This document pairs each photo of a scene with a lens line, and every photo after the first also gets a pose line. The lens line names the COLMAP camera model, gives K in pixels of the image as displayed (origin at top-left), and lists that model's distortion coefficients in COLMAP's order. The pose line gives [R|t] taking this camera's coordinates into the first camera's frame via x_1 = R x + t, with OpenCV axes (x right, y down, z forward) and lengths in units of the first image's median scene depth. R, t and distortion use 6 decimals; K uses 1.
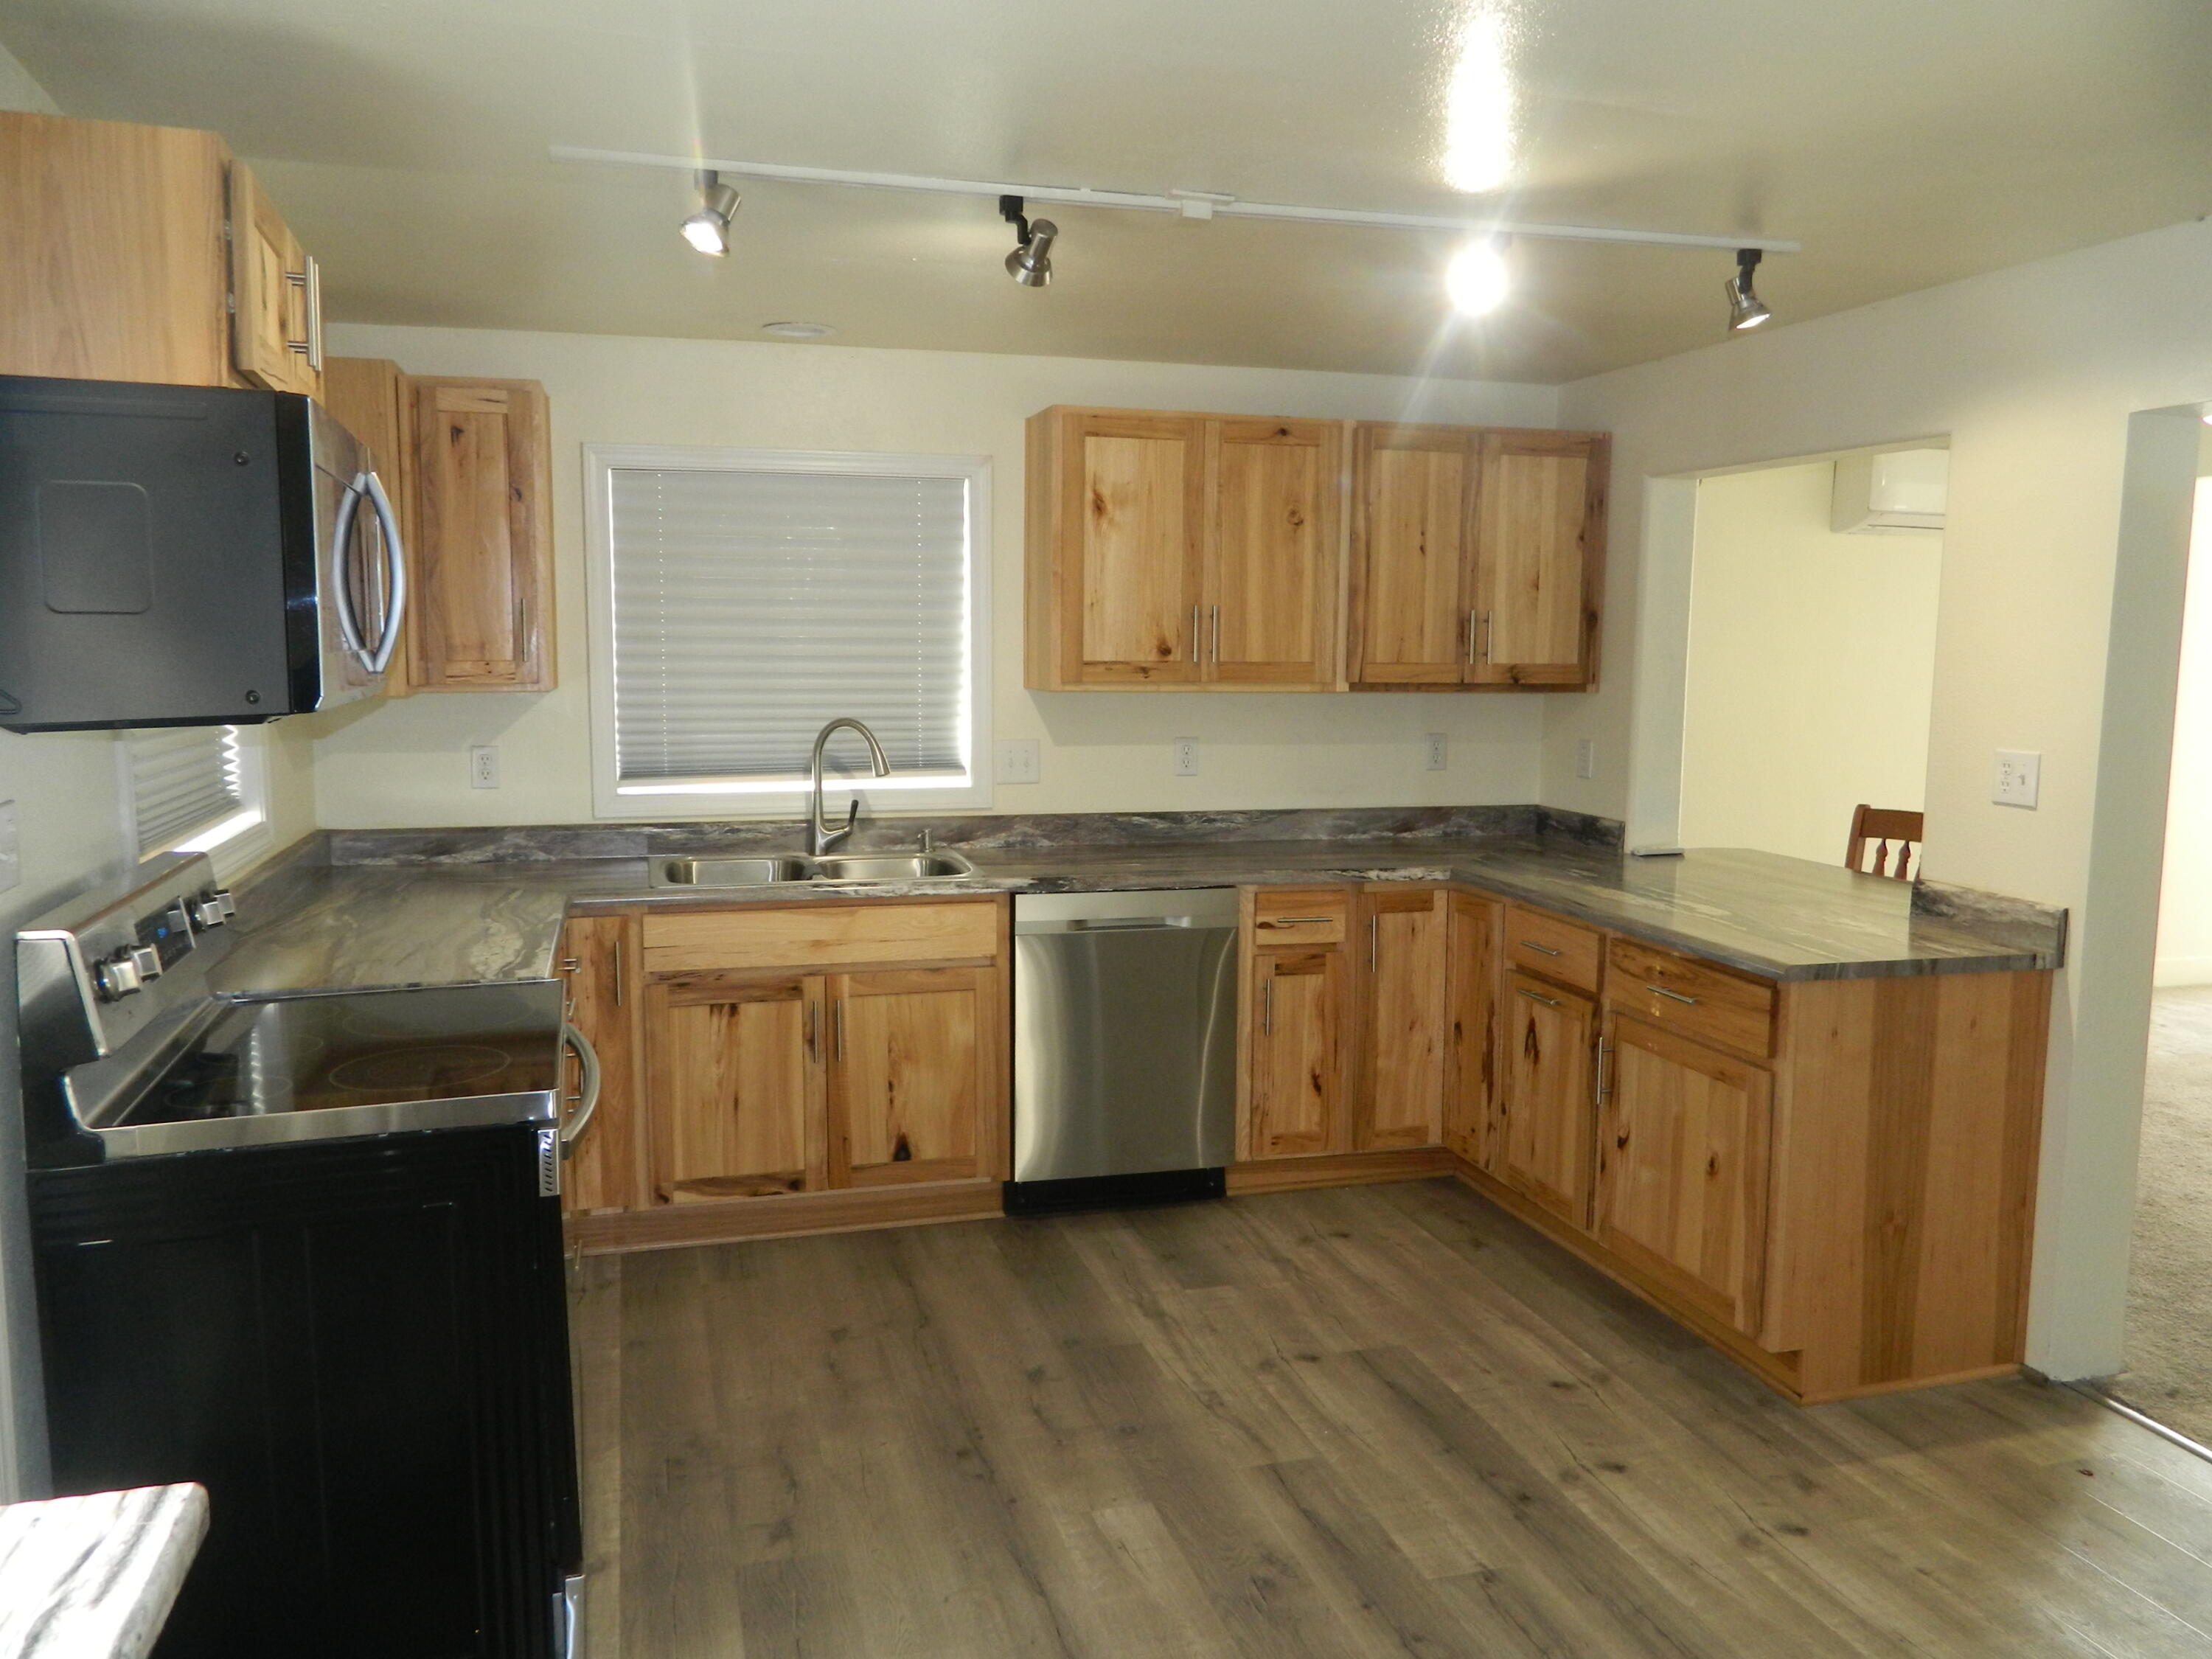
lens RADIAL K [[1659.5, 0, 1100.1], [0, 1659.5, 829.3], [0, 0, 1]] dist [0.006718, 0.004714]
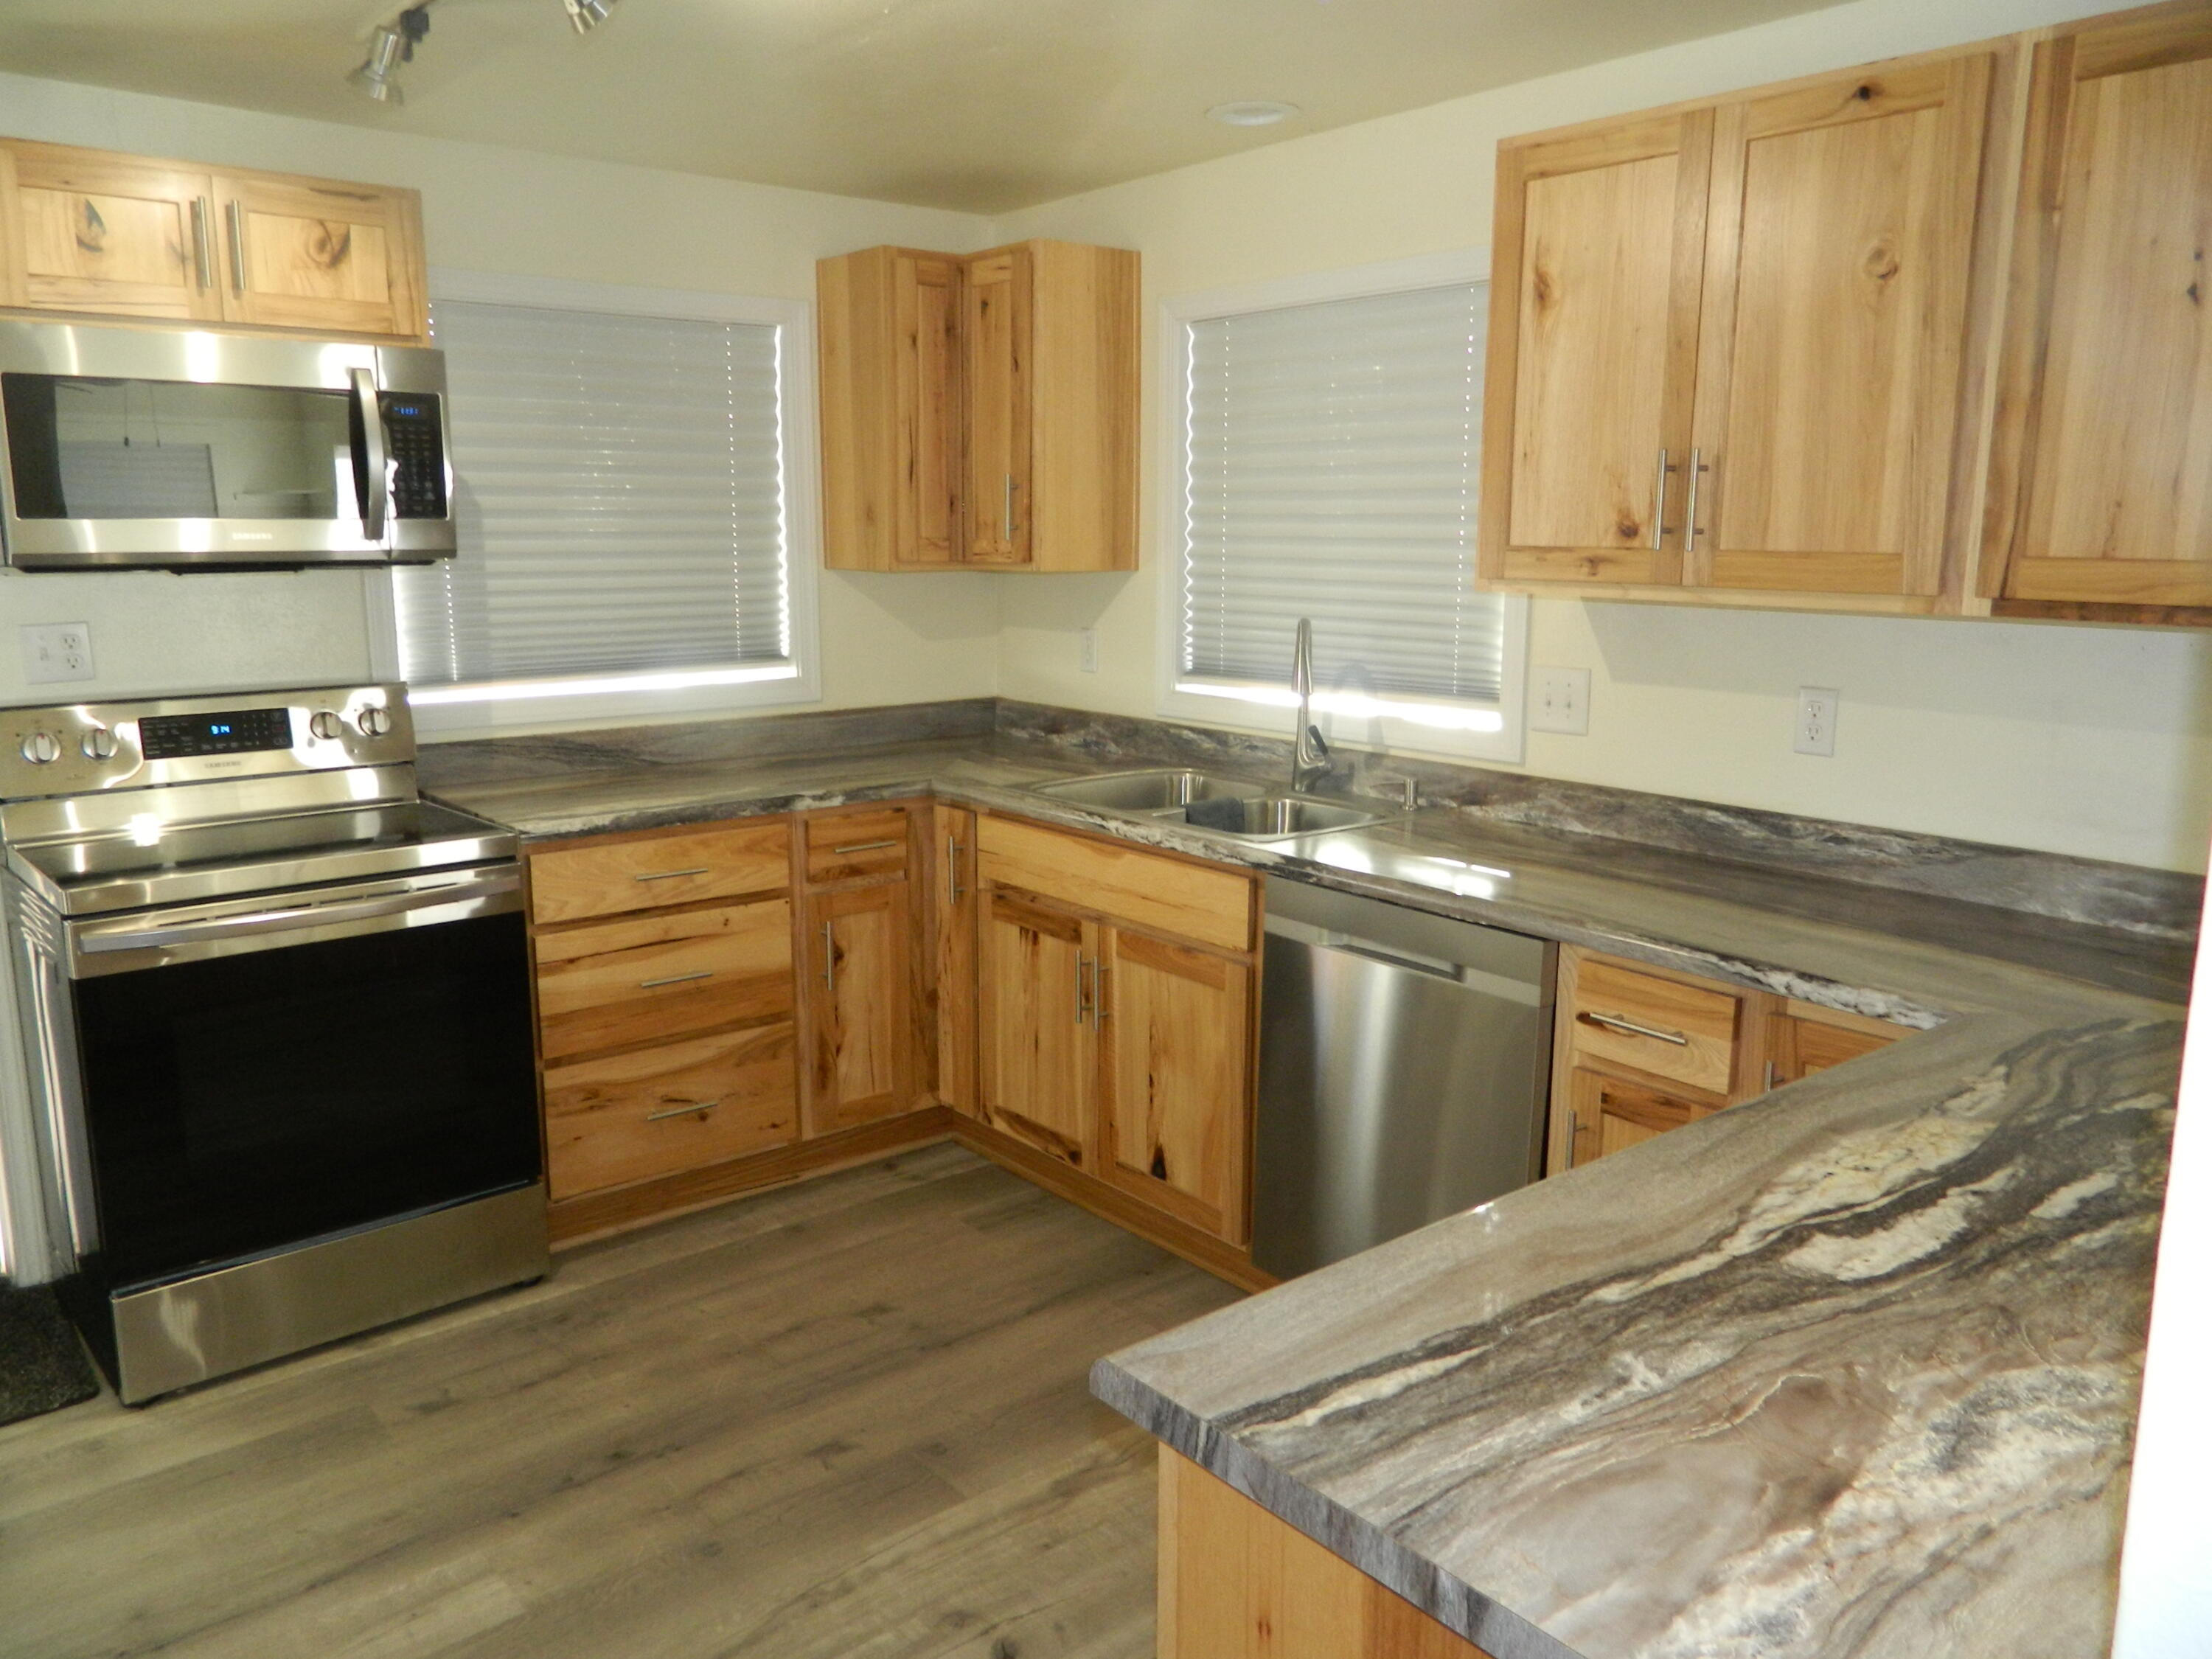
lens RADIAL K [[1659.5, 0, 1110.3], [0, 1659.5, 829.1], [0, 0, 1]] dist [0.006718, 0.004714]
pose [[0.396901, 0.161845, -0.903480, 0.530537], [-0.110502, 0.985598, 0.128011, -0.059744], [0.911186, 0.049028, 0.409069, 0.613545]]
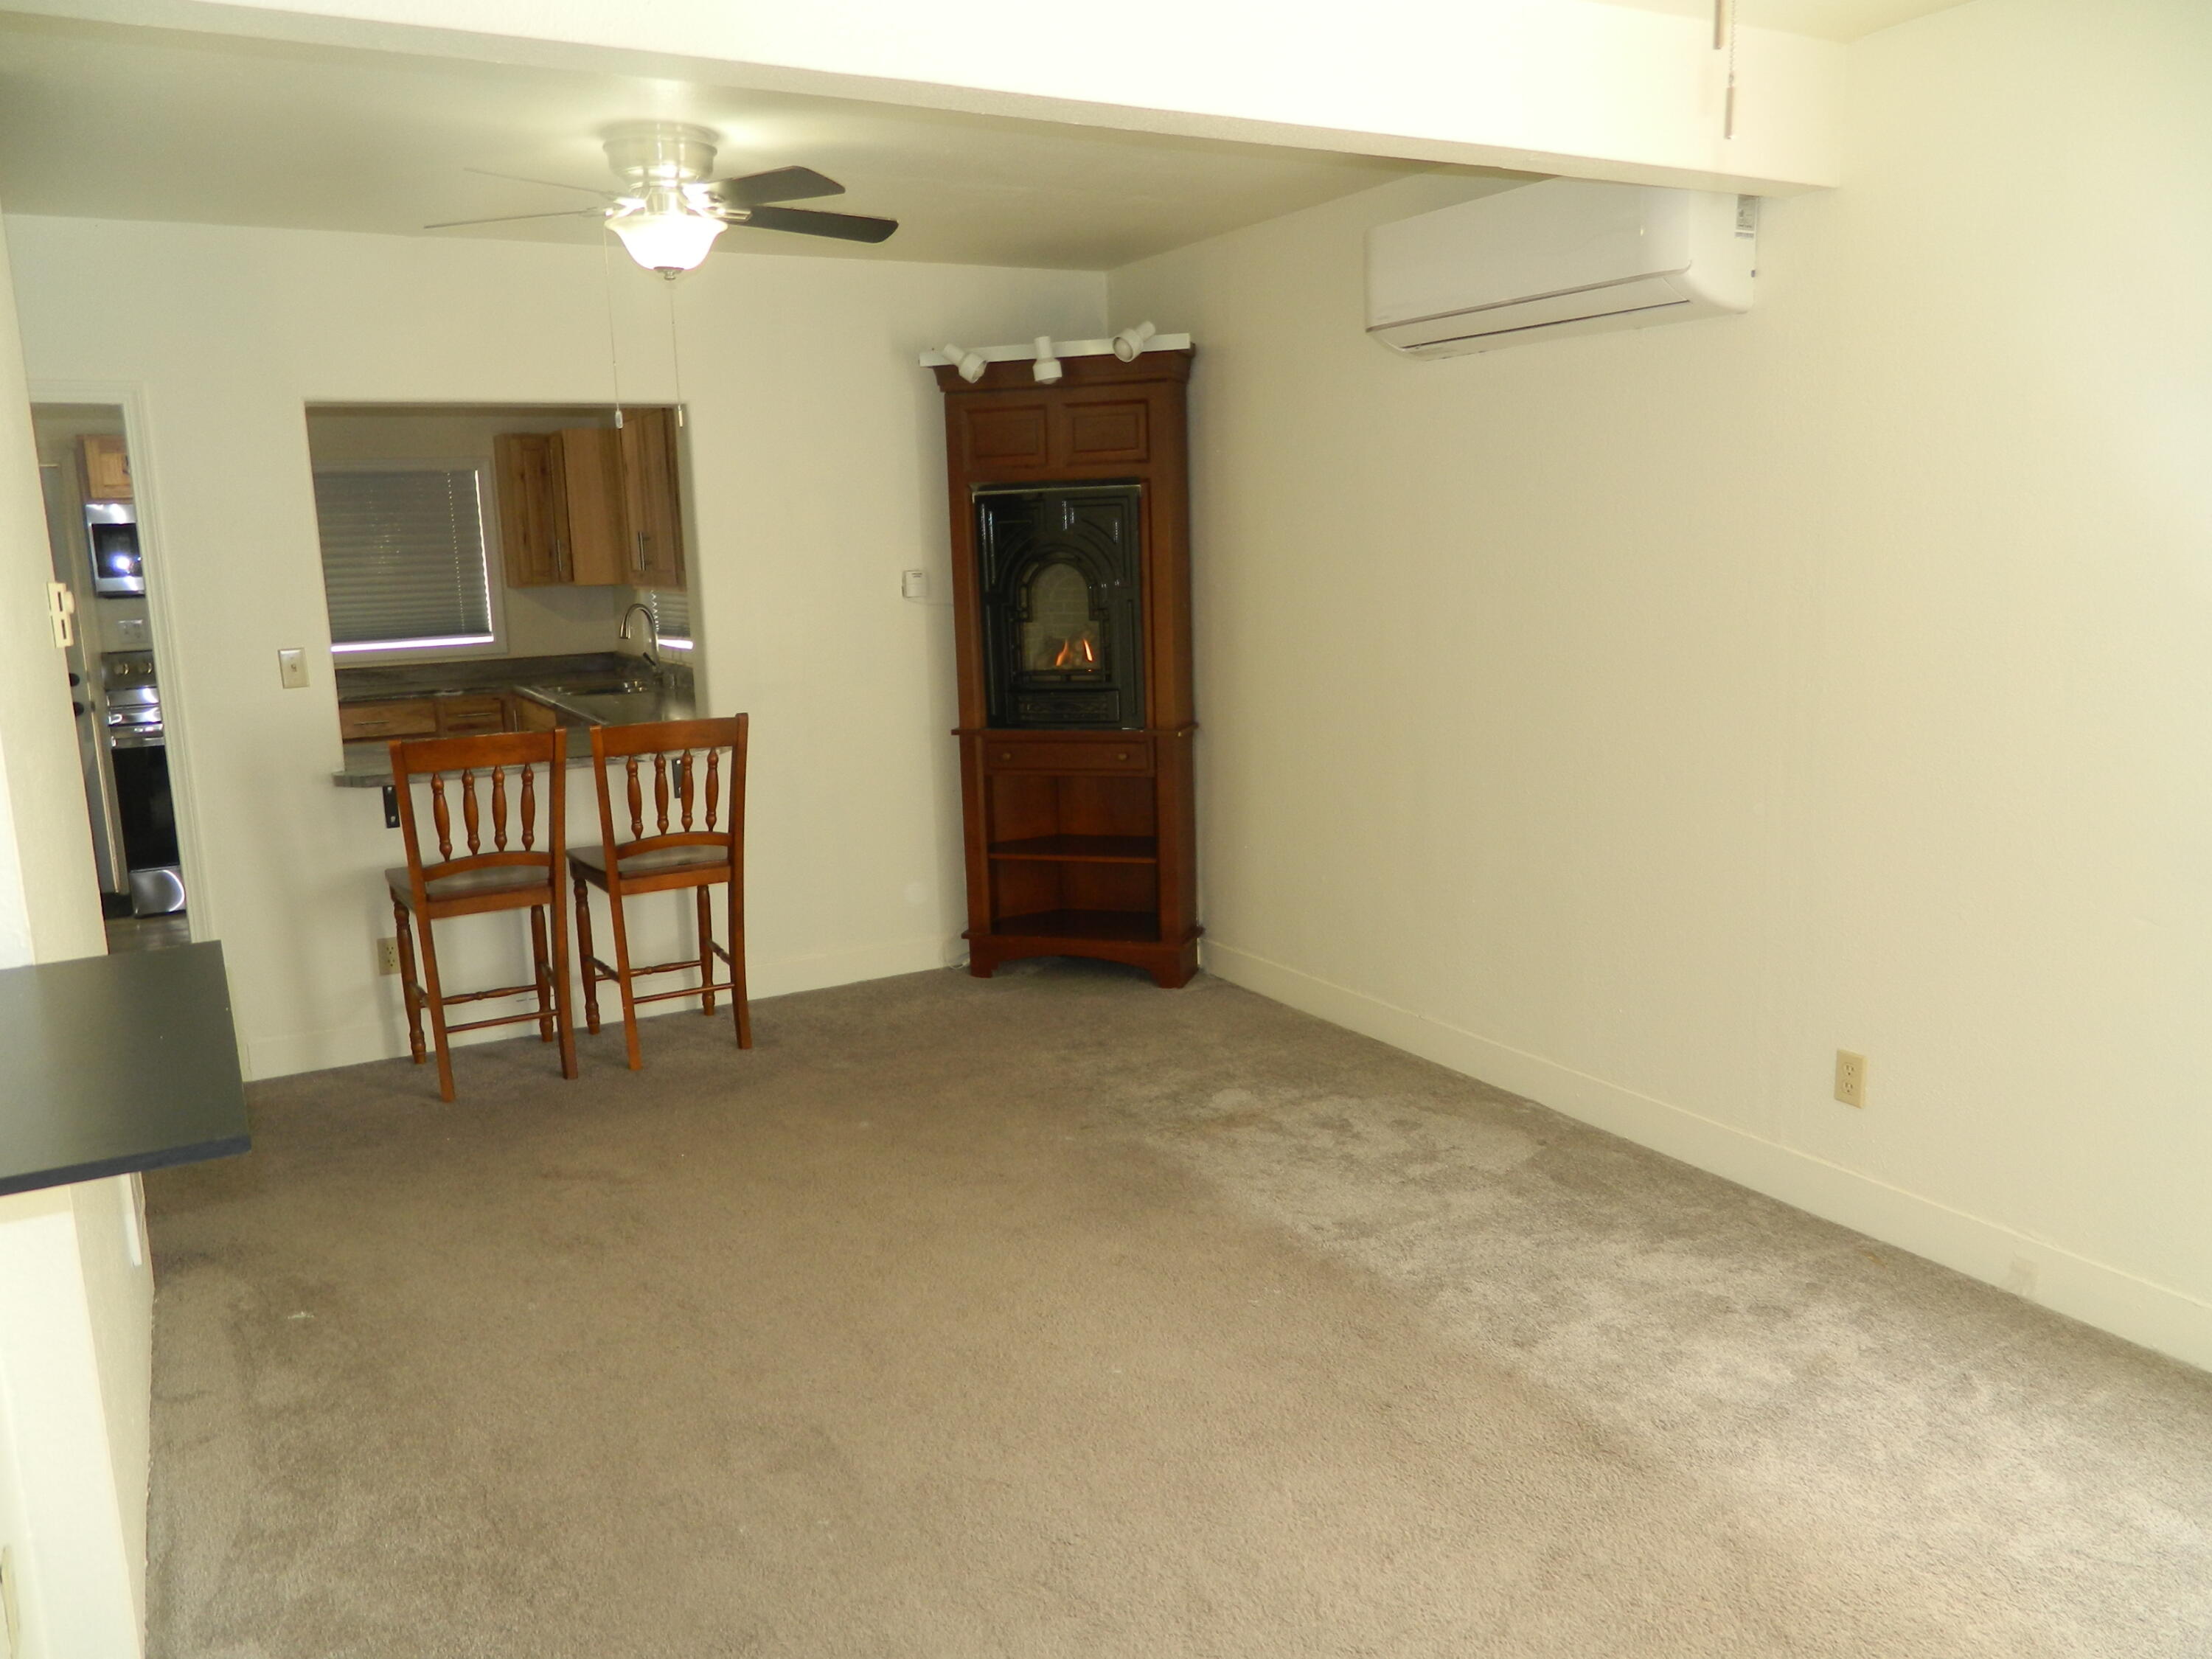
lens RADIAL K [[1659.5, 0, 1097.8], [0, 1659.5, 830.9], [0, 0, 1]] dist [0.006718, 0.004714]
pose [[0.221197, 0.155648, -0.962728, 1.581741], [-0.081143, 0.986696, 0.140880, -0.112810], [0.971848, 0.046957, 0.230884, 1.061820]]
